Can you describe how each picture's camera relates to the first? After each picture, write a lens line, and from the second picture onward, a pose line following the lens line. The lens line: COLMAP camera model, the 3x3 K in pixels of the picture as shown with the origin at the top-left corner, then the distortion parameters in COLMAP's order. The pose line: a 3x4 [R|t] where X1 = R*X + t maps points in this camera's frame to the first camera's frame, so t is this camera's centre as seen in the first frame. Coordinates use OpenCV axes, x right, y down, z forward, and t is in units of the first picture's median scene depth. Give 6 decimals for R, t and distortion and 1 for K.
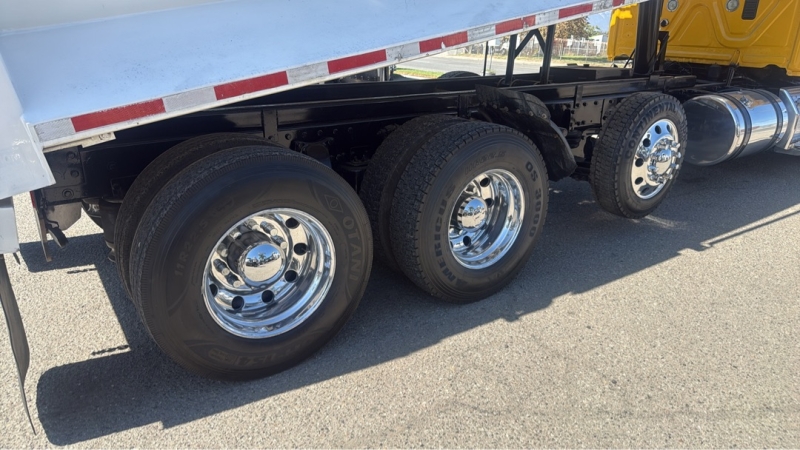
lens RADIAL K [[533.4, 0, 401.3], [0, 533.4, 229.1], [0, 0, 1]] dist [0.045278, -0.053478]
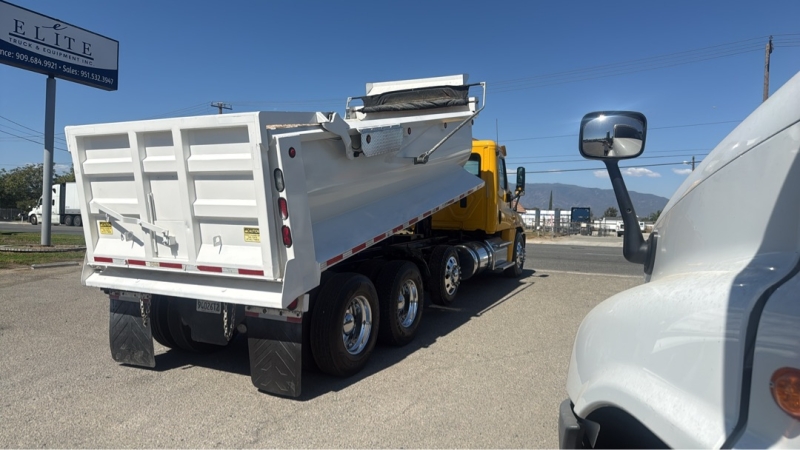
lens RADIAL K [[533.4, 0, 400.3], [0, 533.4, 229.8], [0, 0, 1]] dist [0.045278, -0.053478]
pose [[0.871565, -0.035091, 0.489023, -0.635970], [0.175011, 0.953991, -0.243458, 0.152817], [-0.457981, 0.297773, 0.837607, -0.625326]]
